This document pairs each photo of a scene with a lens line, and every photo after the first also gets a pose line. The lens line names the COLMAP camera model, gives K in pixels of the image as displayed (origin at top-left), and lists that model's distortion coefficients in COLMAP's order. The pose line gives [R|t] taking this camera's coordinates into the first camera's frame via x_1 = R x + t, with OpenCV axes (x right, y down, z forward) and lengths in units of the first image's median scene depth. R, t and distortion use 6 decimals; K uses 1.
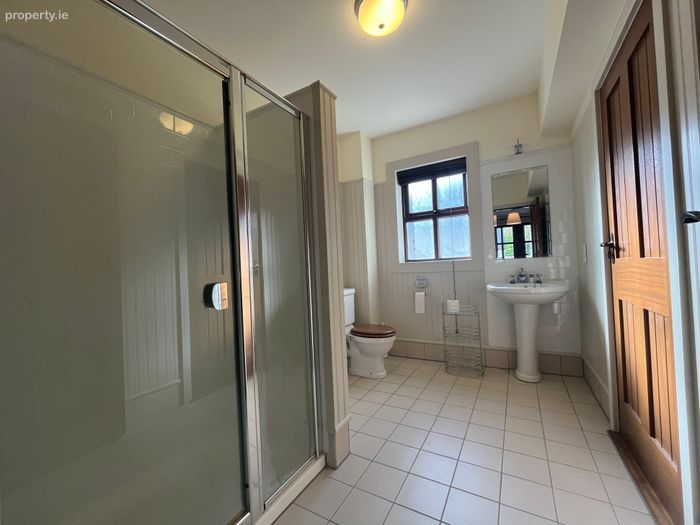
lens RADIAL K [[283.8, 0, 347.7], [0, 283.8, 262.8], [0, 0, 1]] dist [-0.000935, -0.000127]
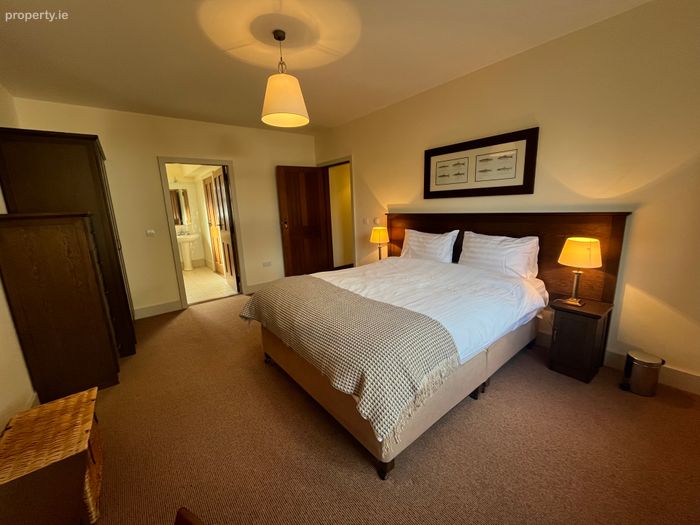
lens RADIAL K [[283.8, 0, 347.7], [0, 283.8, 262.8], [0, 0, 1]] dist [-0.000935, -0.000127]
pose [[0.365386, -0.156886, 0.917540, -1.306202], [0.008935, 0.986241, 0.165075, -0.094519], [-0.930813, -0.052118, 0.361760, -1.407981]]
